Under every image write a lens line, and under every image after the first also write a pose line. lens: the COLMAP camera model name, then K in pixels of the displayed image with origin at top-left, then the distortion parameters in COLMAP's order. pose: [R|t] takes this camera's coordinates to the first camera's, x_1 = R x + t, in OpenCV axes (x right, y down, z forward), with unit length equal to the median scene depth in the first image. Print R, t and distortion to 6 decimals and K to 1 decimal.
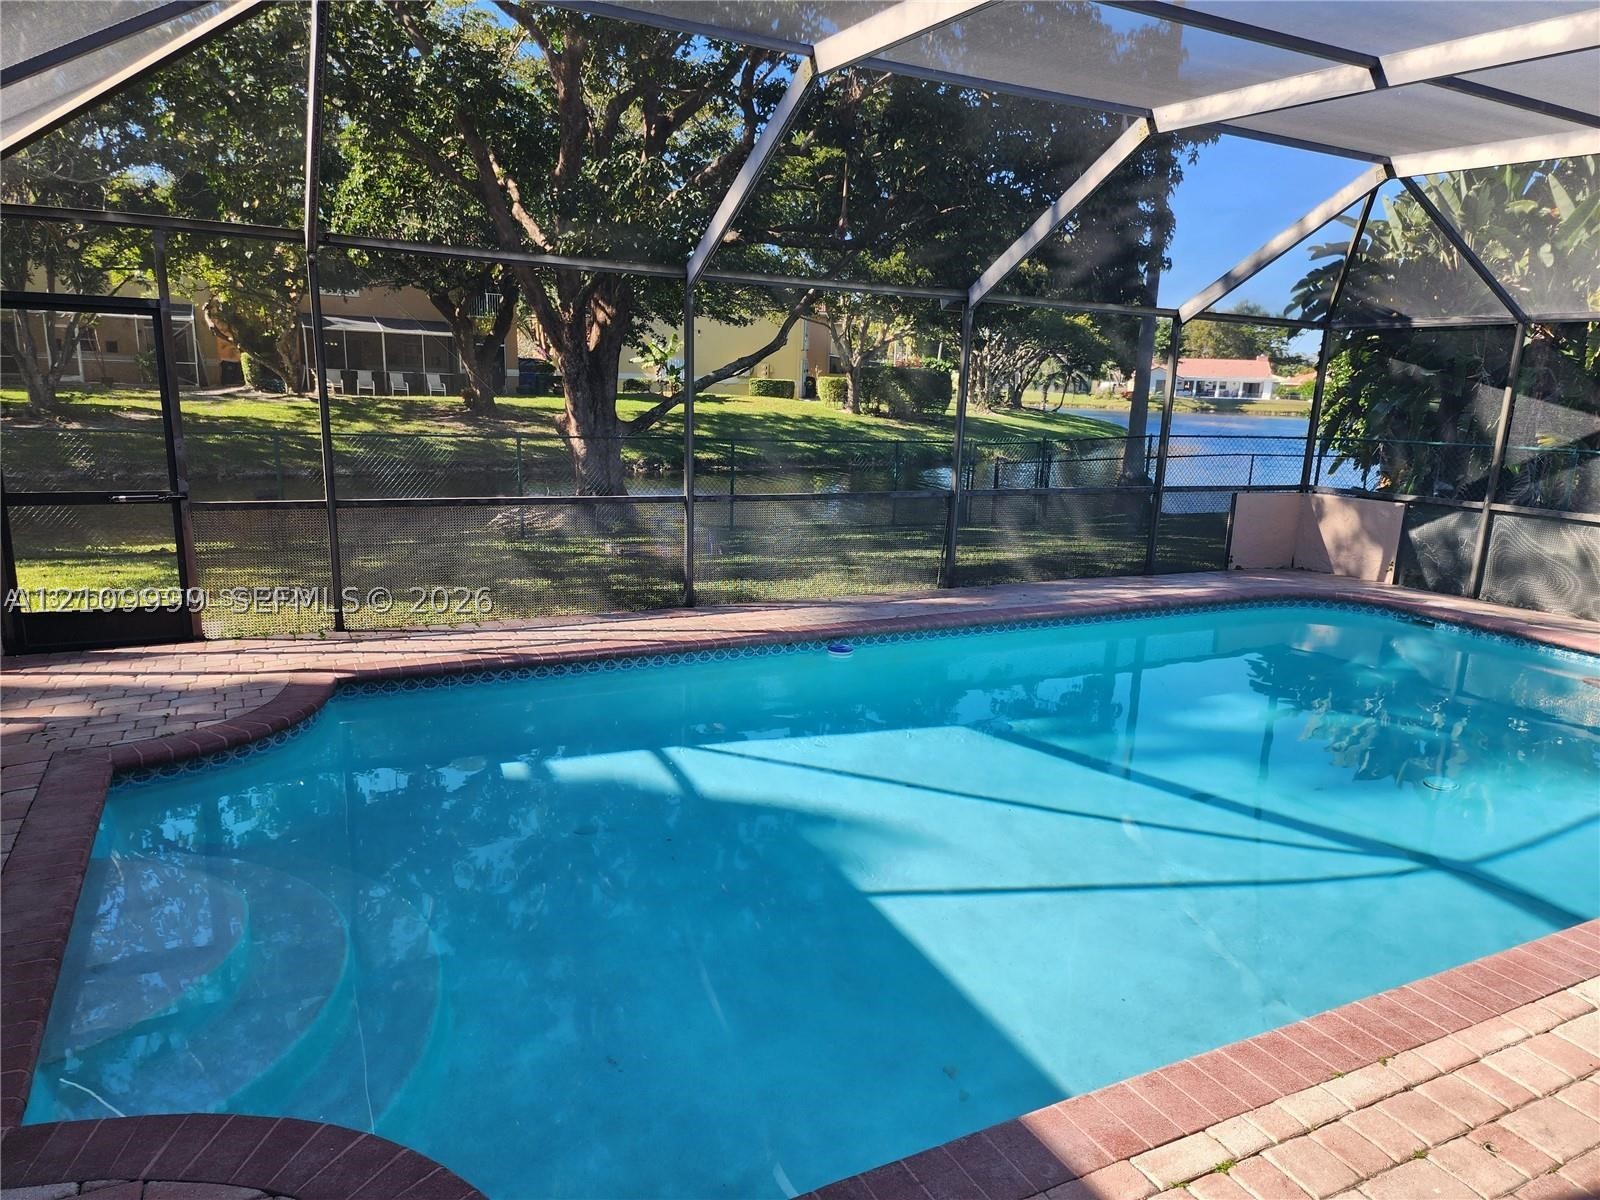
lens RADIAL K [[1077.9, 0, 815.8], [0, 1077.9, 614.4], [0, 0, 1]] dist [0.068013, -0.024311]
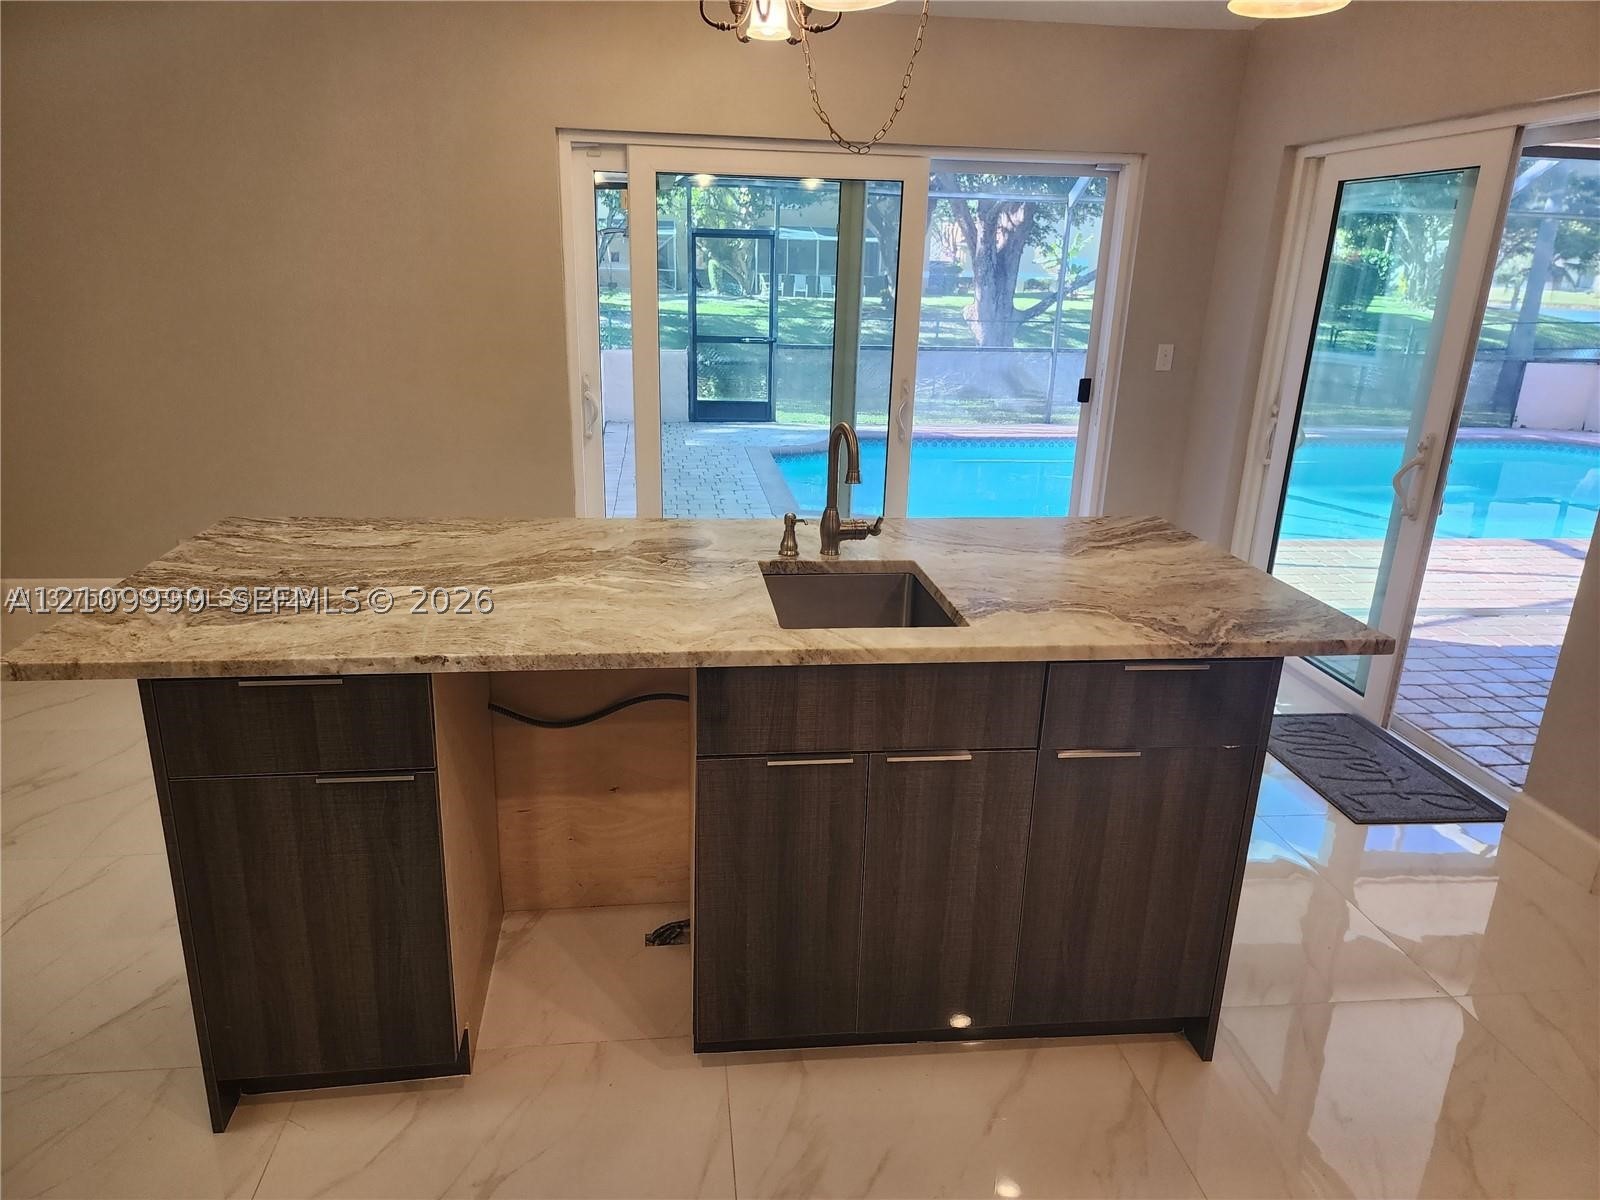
lens RADIAL K [[1077.9, 0, 781.2], [0, 1077.9, 640.7], [0, 0, 1]] dist [0.068013, -0.024311]
pose [[0.927714, 0.114022, -0.355451, 0.022006], [-0.076138, 0.989988, 0.118853, 0.026709], [0.365444, -0.083199, 0.927108, -0.112127]]
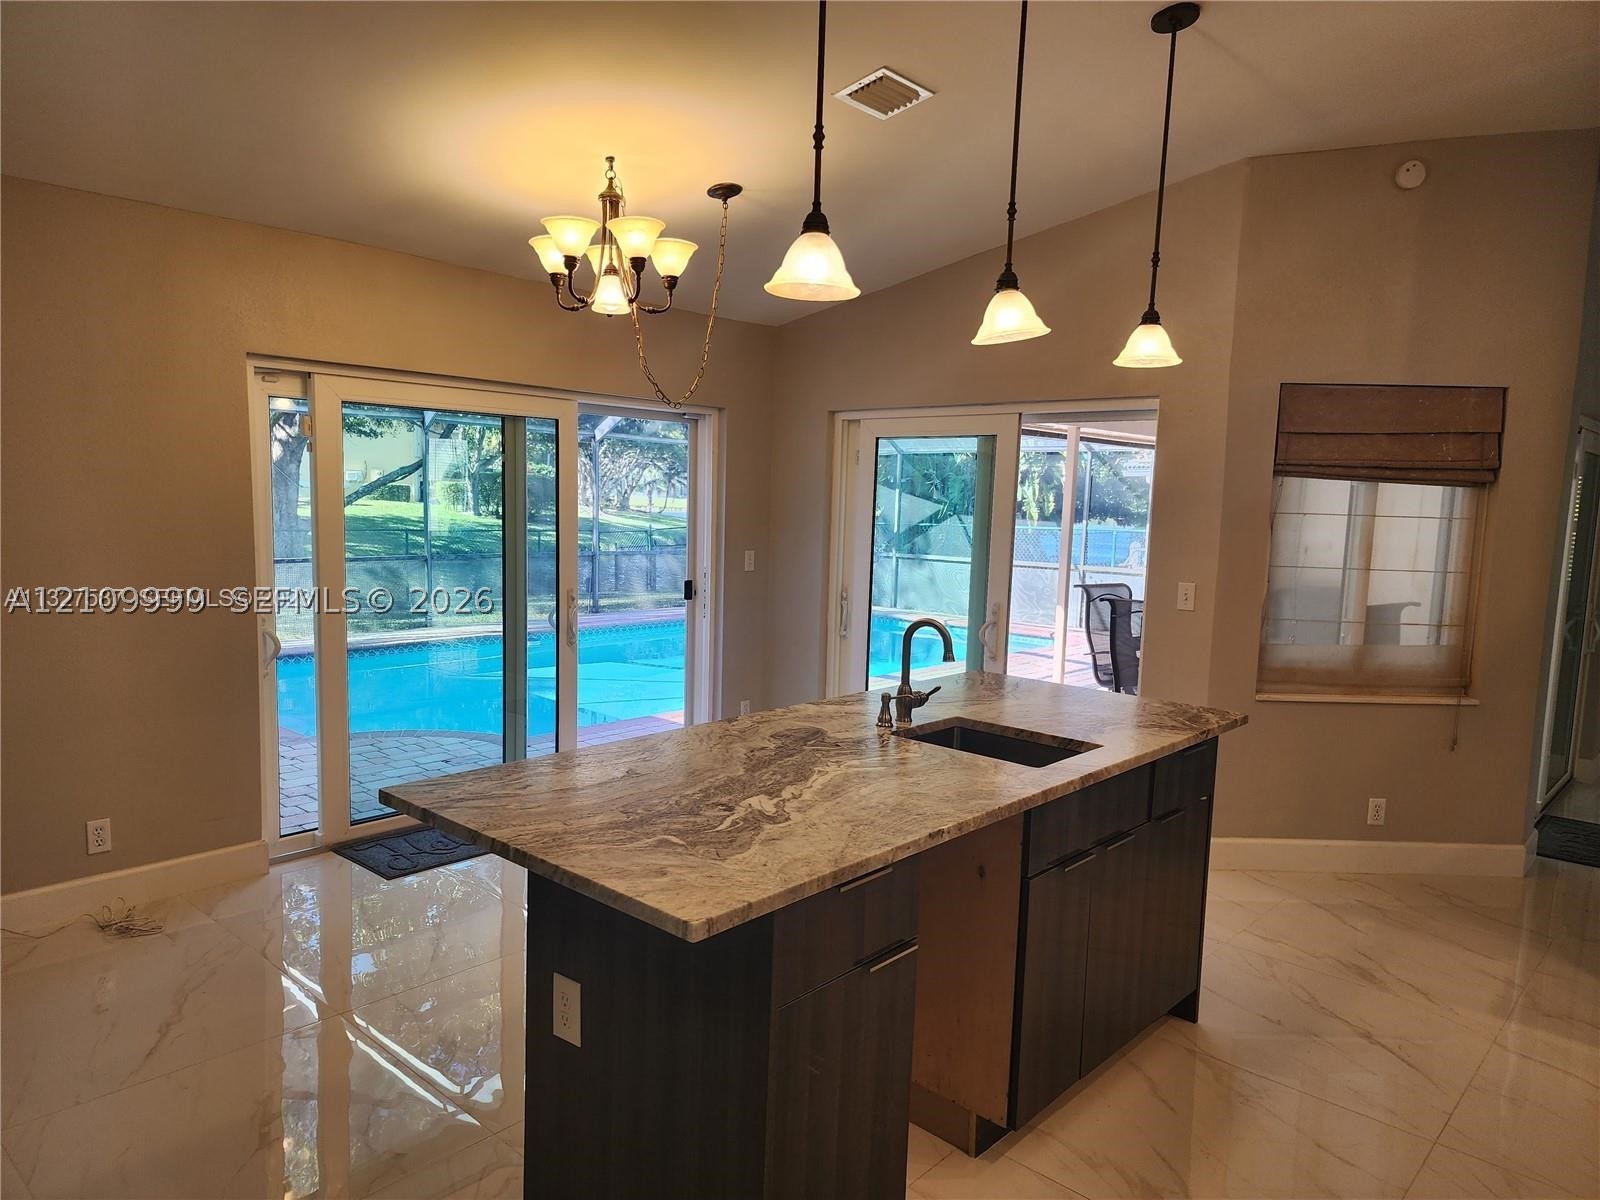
lens RADIAL K [[1077.9, 0, 802.2], [0, 1077.9, 621.5], [0, 0, 1]] dist [0.068013, -0.024311]
pose [[0.941603, -0.048774, 0.333173, -0.024949], [0.077880, 0.994170, -0.074565, 0.026953], [-0.327594, 0.096158, 0.939913, -0.123359]]
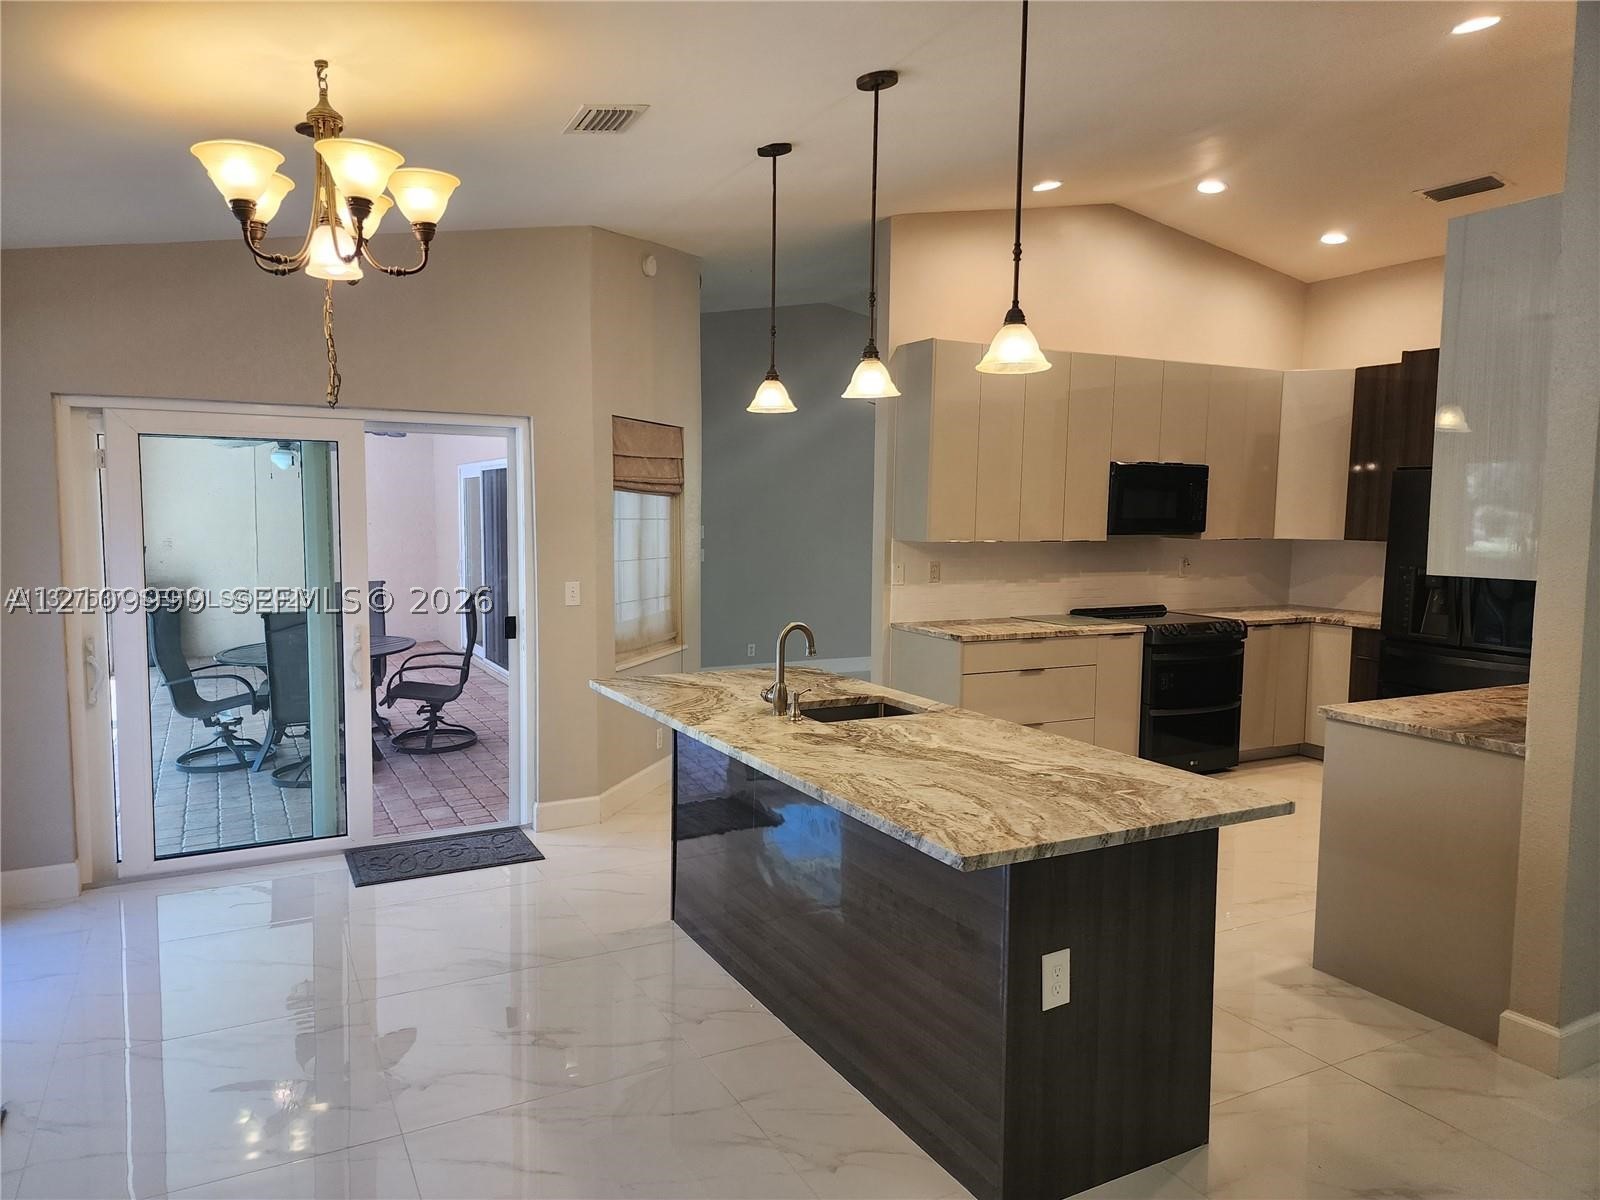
lens RADIAL K [[1077.9, 0, 783.3], [0, 1077.9, 605.7], [0, 0, 1]] dist [0.068013, -0.024311]
pose [[-0.001397, -0.128534, 0.991704, -0.072969], [0.209427, 0.969676, 0.125974, 0.010967], [-0.977823, 0.207865, 0.025564, -0.063898]]
